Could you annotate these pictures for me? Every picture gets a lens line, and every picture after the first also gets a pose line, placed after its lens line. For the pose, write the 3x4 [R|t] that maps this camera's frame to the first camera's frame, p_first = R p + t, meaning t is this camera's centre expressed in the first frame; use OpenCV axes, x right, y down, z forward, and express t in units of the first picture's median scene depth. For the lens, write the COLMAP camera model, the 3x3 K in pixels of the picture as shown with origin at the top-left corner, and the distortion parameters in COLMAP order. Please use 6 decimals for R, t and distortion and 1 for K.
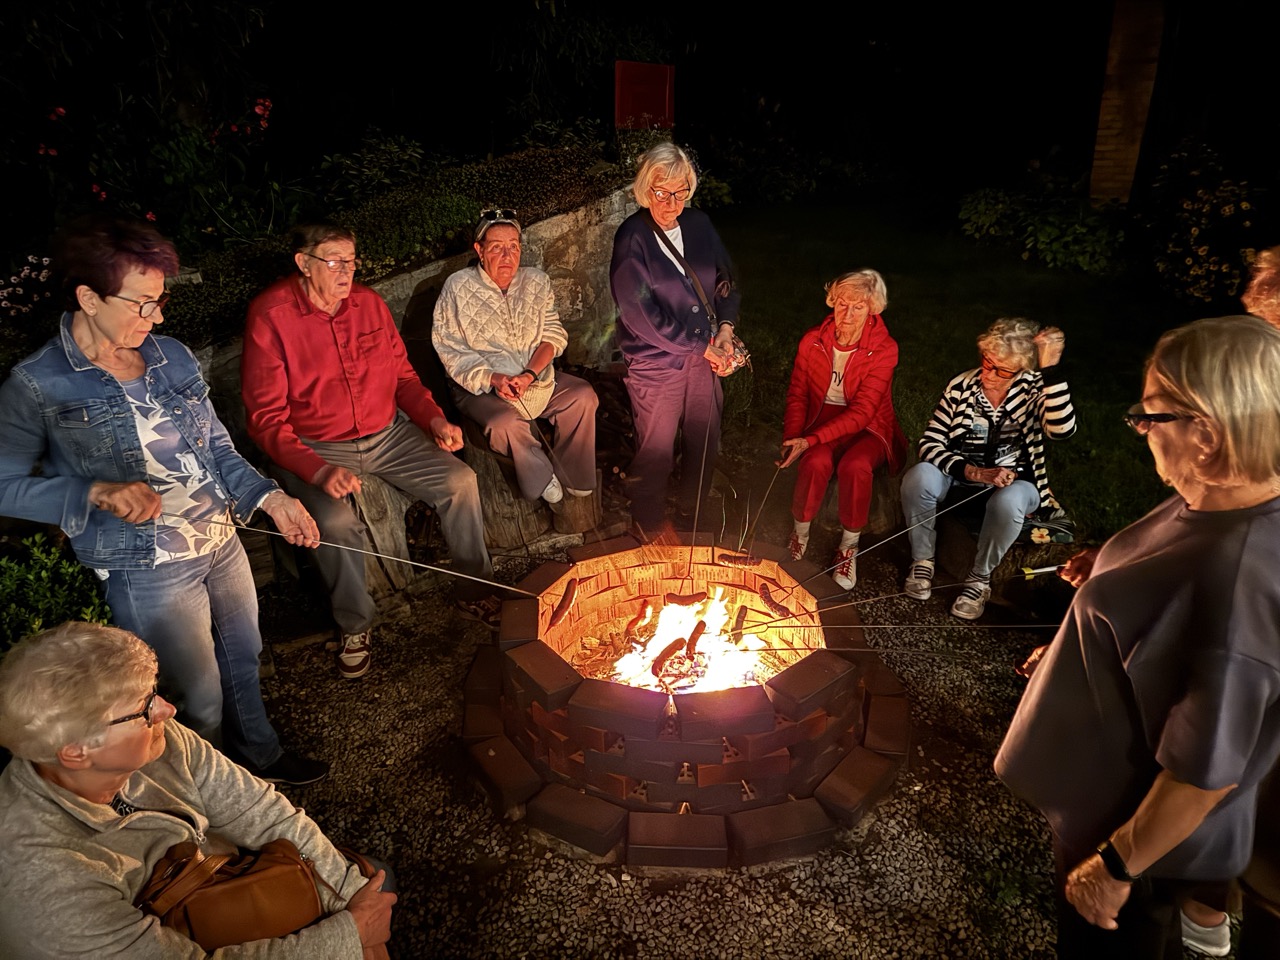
lens RADIAL K [[900.6, 0, 637.9], [0, 900.6, 482.1], [0, 0, 1]] dist [0.026992, -0.042944]
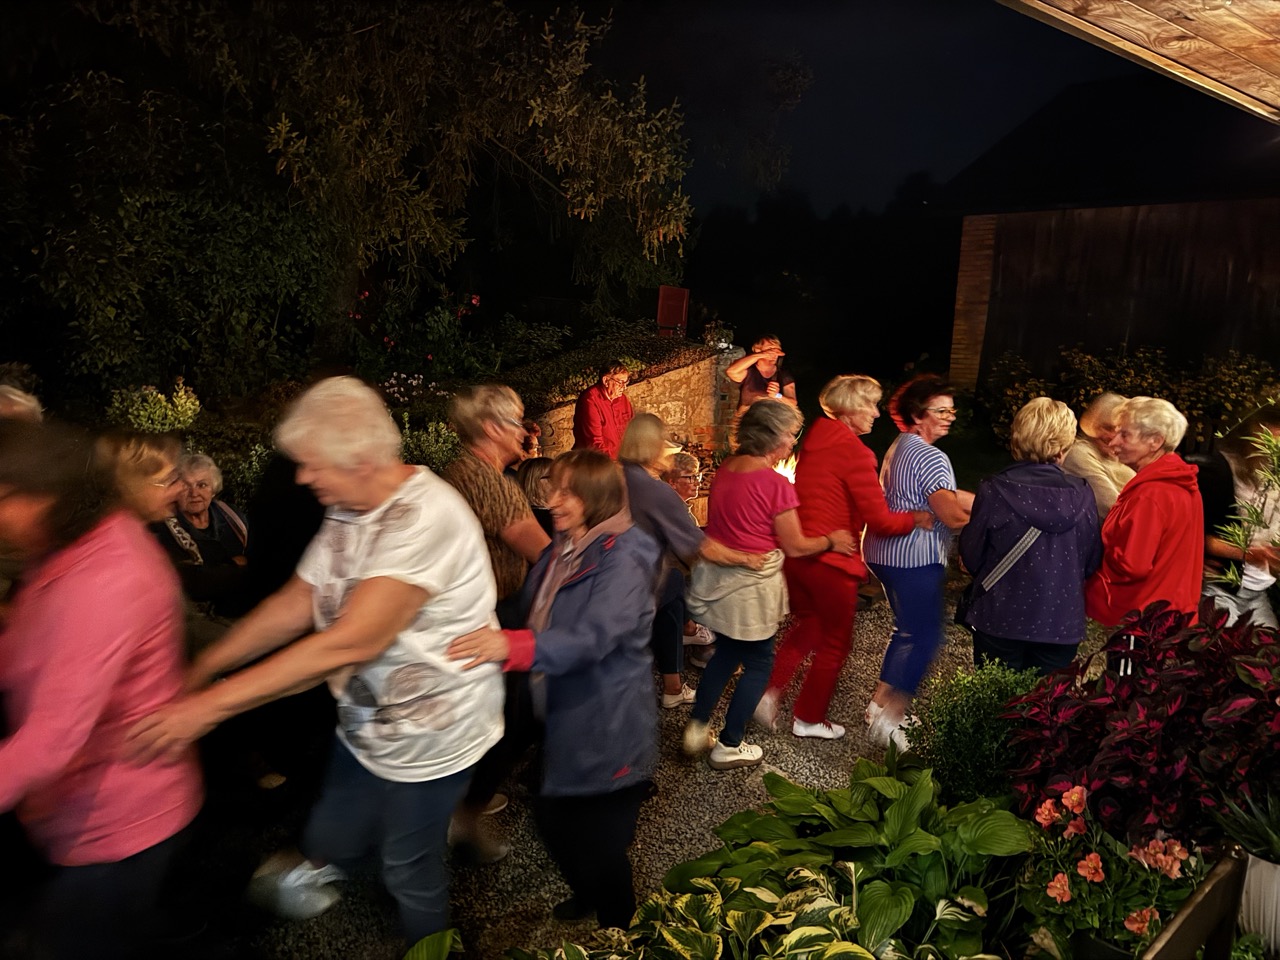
lens RADIAL K [[900.6, 0, 641.5], [0, 900.6, 477.8], [0, 0, 1]] dist [0.026992, -0.042944]
pose [[0.991826, 0.041112, 0.120796, -0.163543], [-0.015638, 0.978701, -0.204692, 0.133435], [-0.126639, 0.201130, 0.971344, -0.323851]]
